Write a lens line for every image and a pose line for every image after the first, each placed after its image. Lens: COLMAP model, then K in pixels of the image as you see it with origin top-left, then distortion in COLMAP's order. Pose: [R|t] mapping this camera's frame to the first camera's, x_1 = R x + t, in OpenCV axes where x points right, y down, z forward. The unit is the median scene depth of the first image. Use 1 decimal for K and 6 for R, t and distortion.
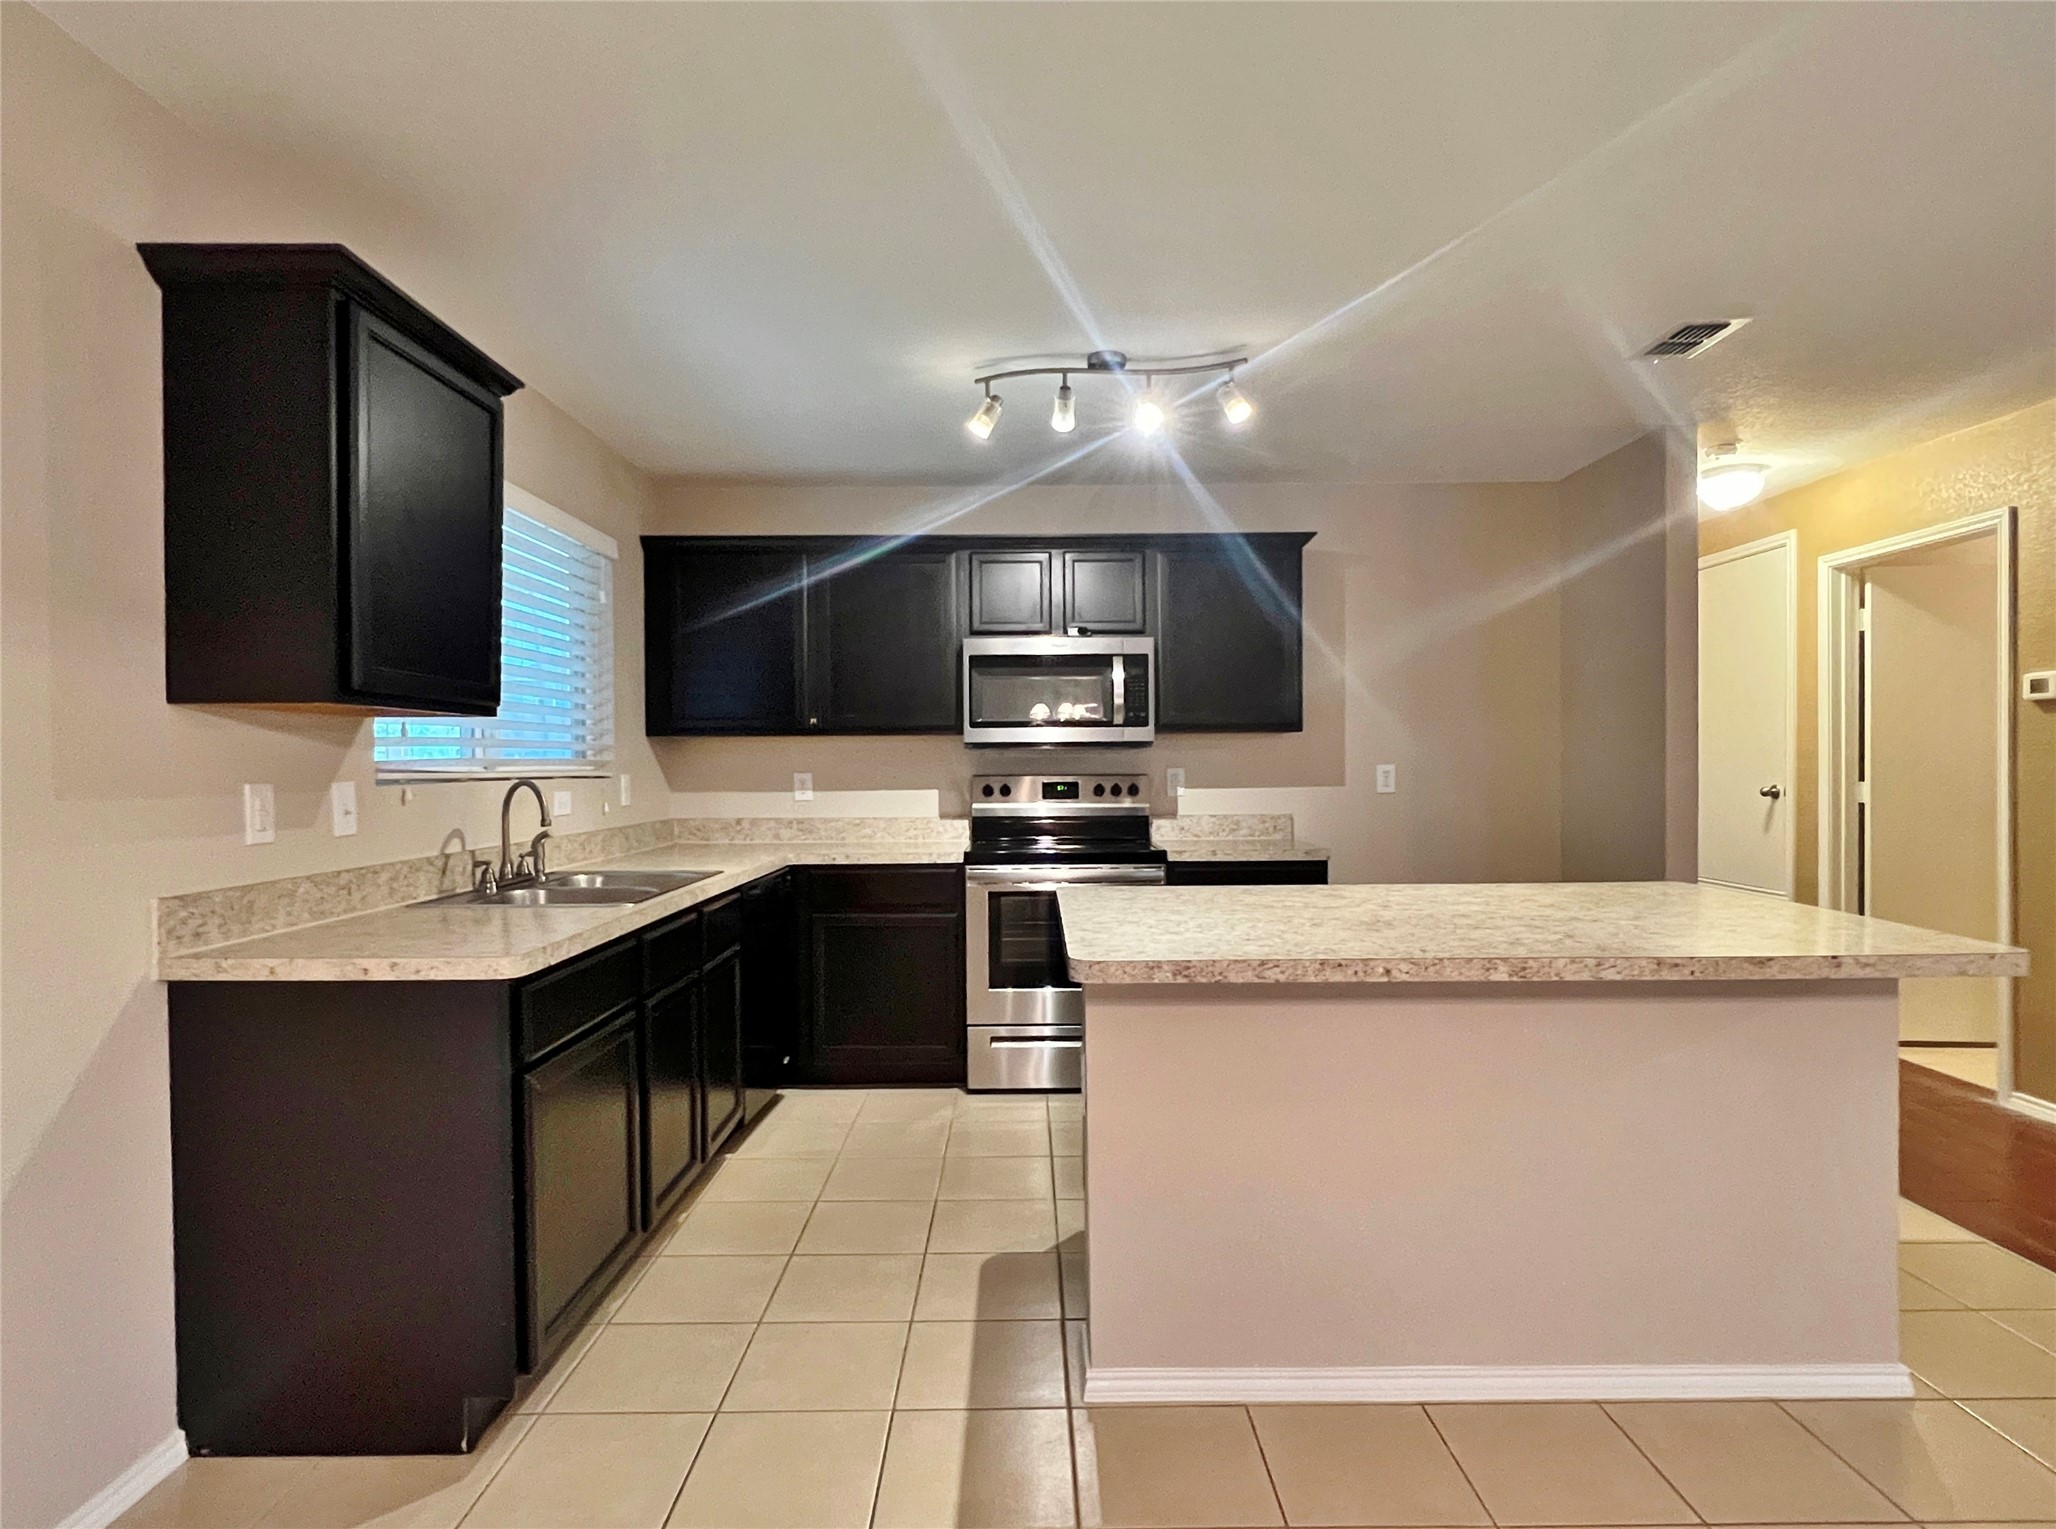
lens RADIAL K [[1100.4, 0, 1028.0], [0, 1100.4, 764.5], [0, 0, 1]] dist [-0.001566, 0.000193]
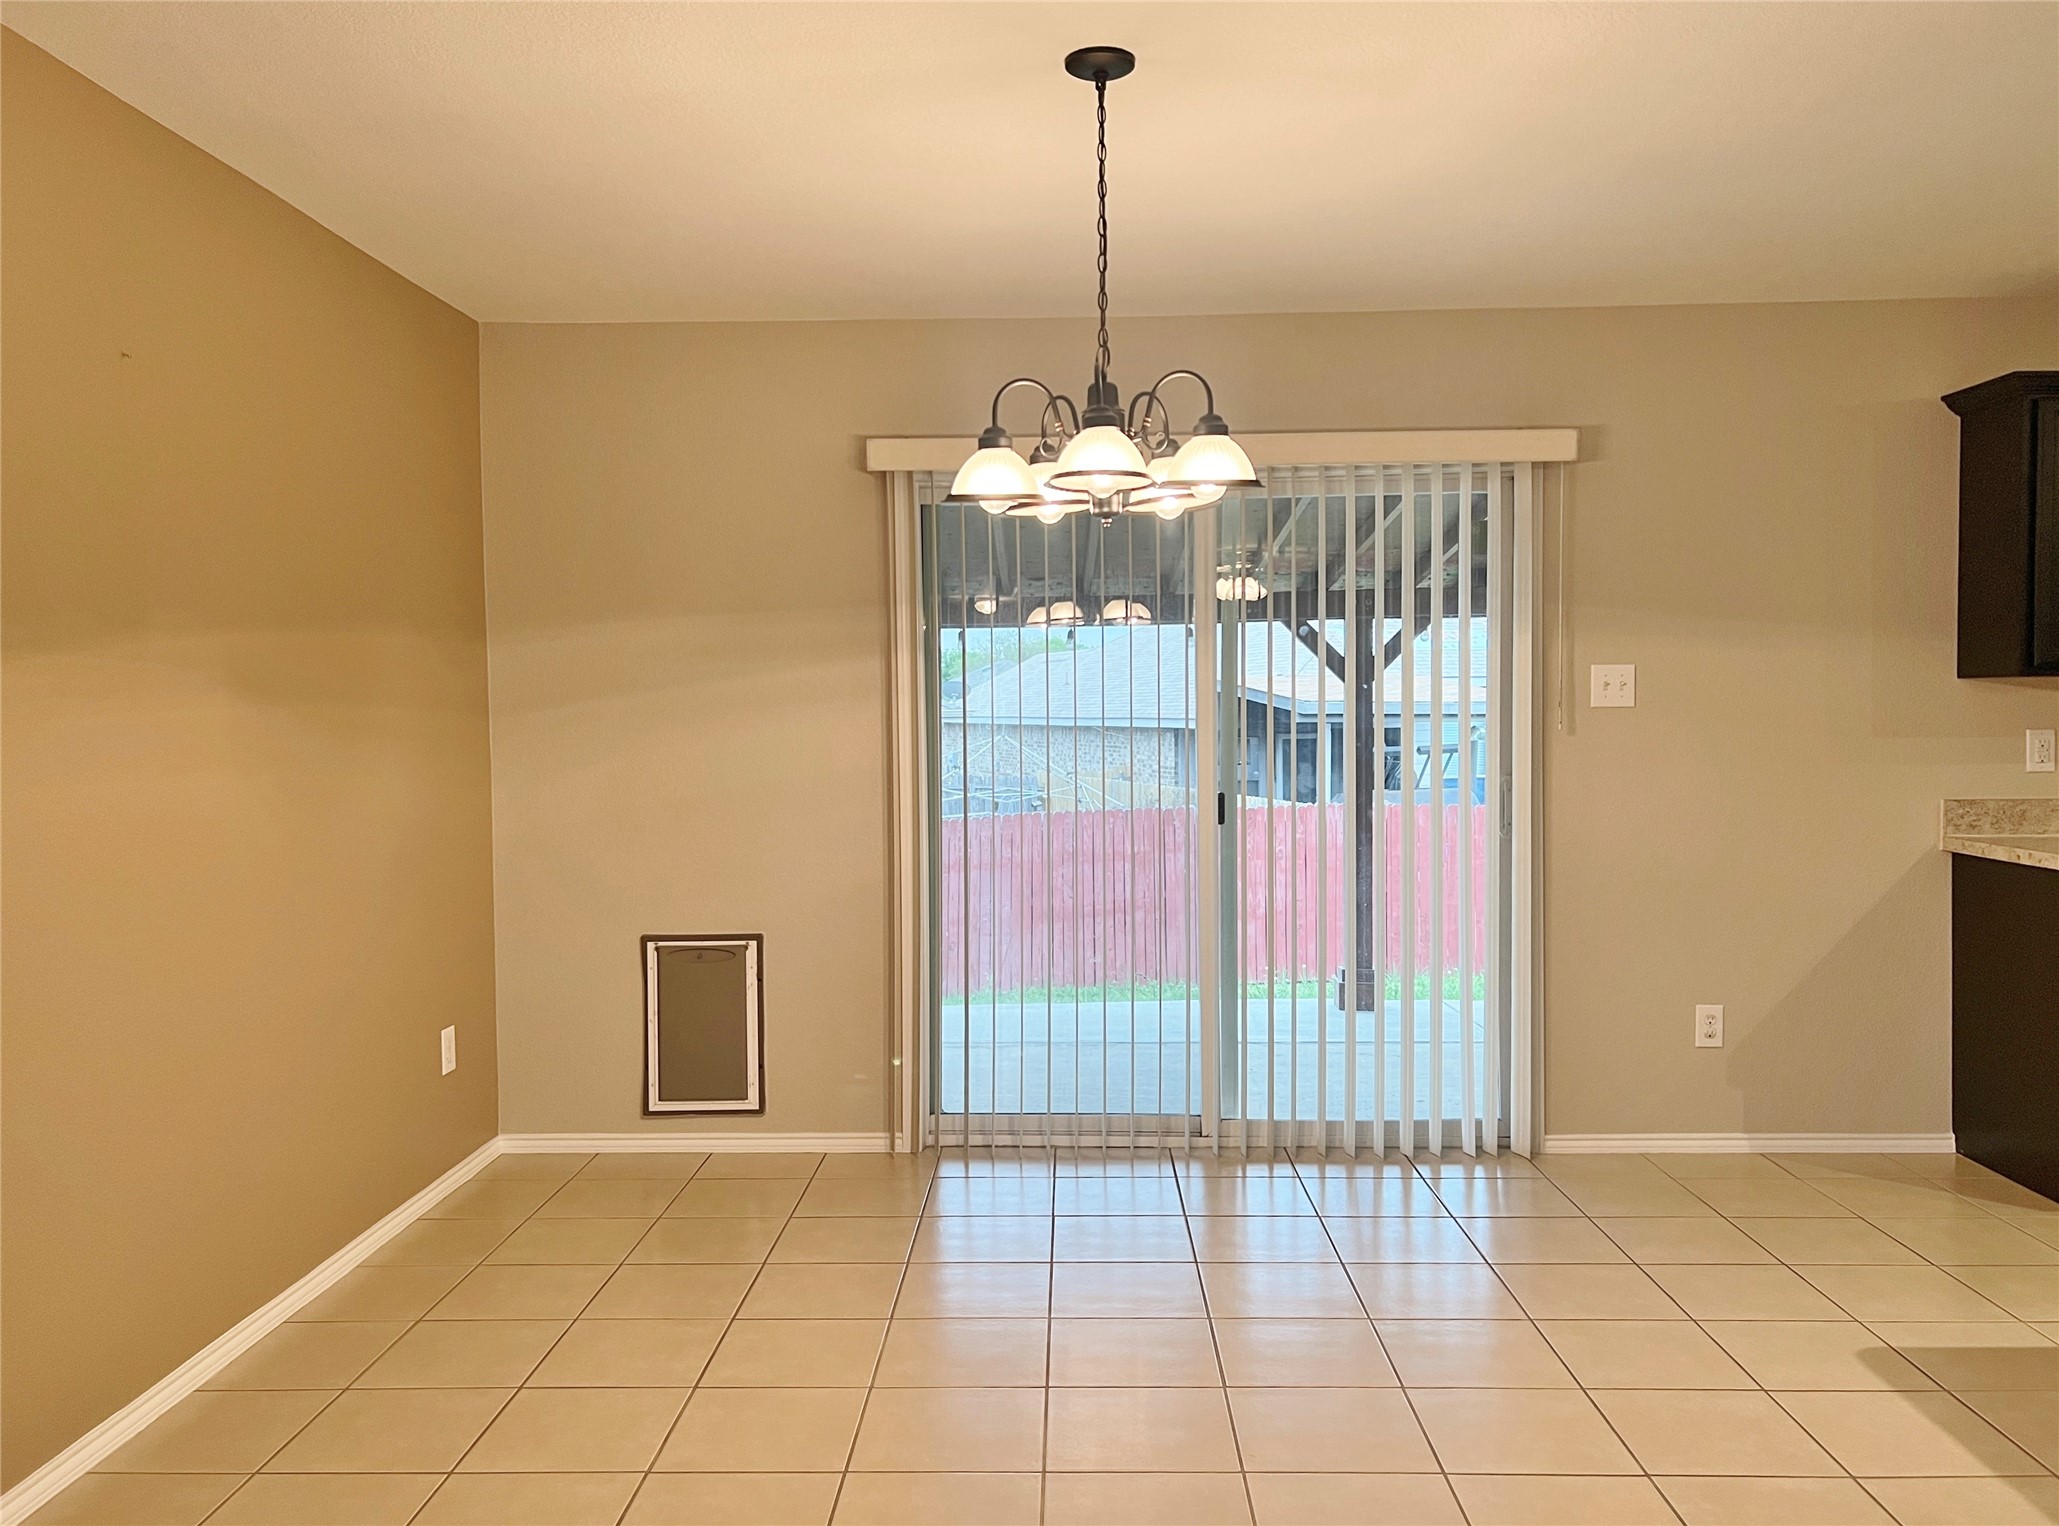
lens RADIAL K [[1591.1, 0, 1029.5], [0, 1591.1, 763.0], [0, 0, 1]] dist [0.026083, -0.005143]
pose [[-0.031094, 0.045592, -0.998476, 1.087489], [0.009105, 0.998931, 0.045330, -0.034800], [0.999475, -0.007682, -0.031476, -0.184260]]
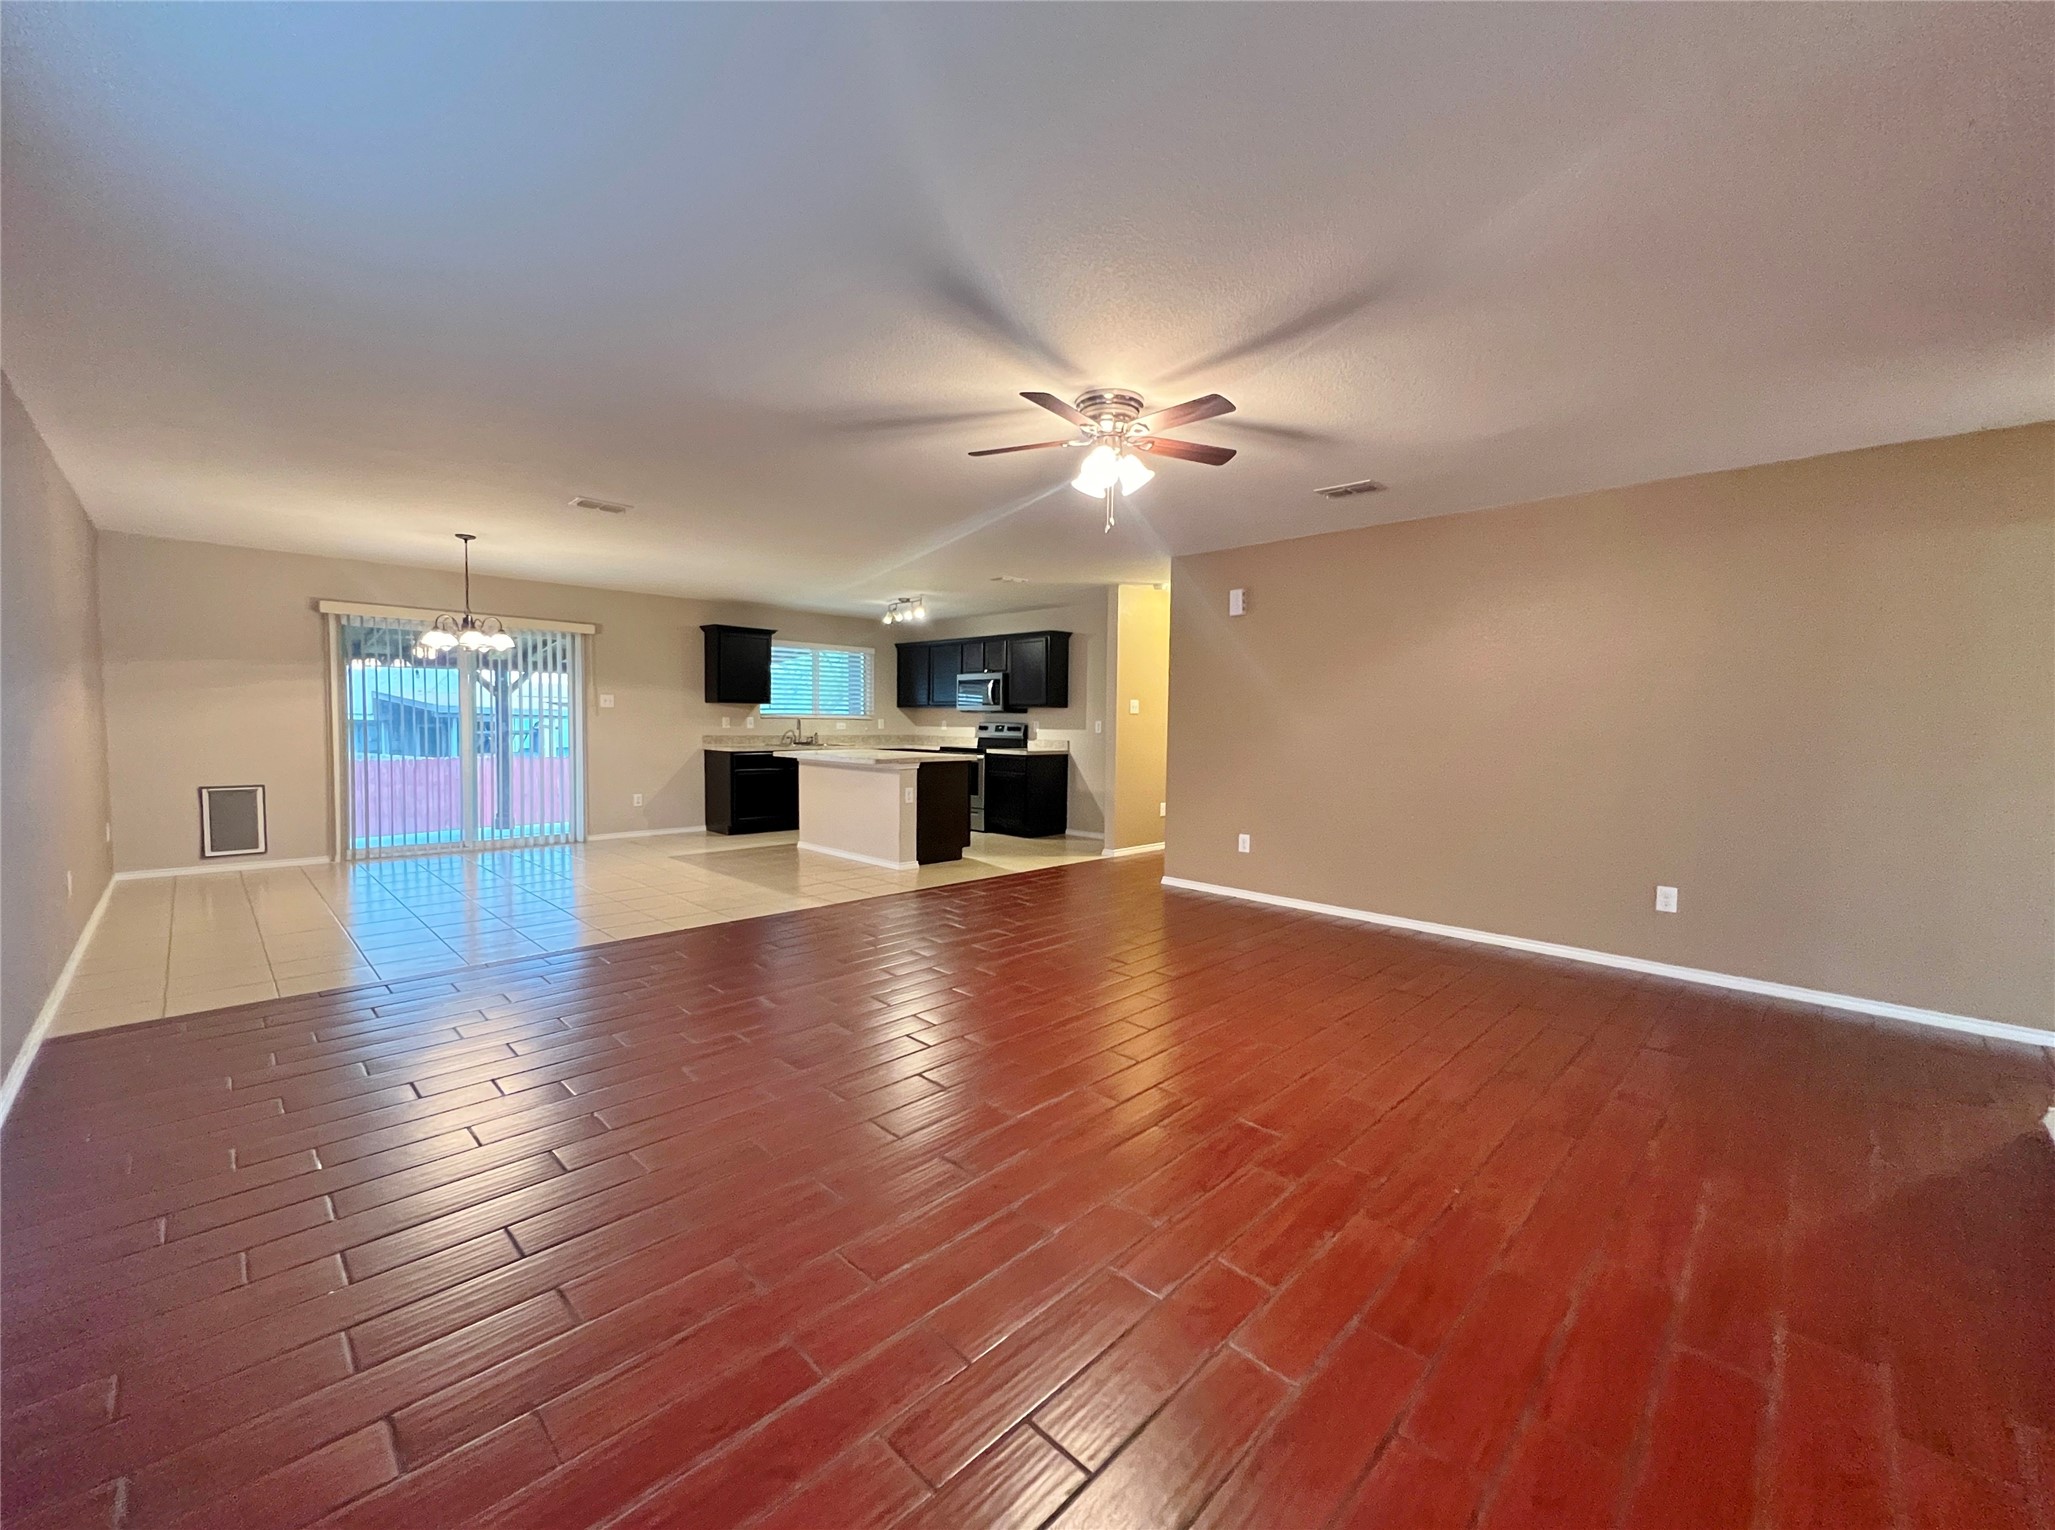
lens RADIAL K [[827.5, 0, 1031.1], [0, 827.5, 765.6], [0, 0, 1]] dist [0.000202, -0.000041]
pose [[0.708273, 0.055244, -0.703774, 2.474900], [-0.020214, 0.998112, 0.058006, -0.007740], [0.705650, -0.026858, 0.708052, -0.629415]]
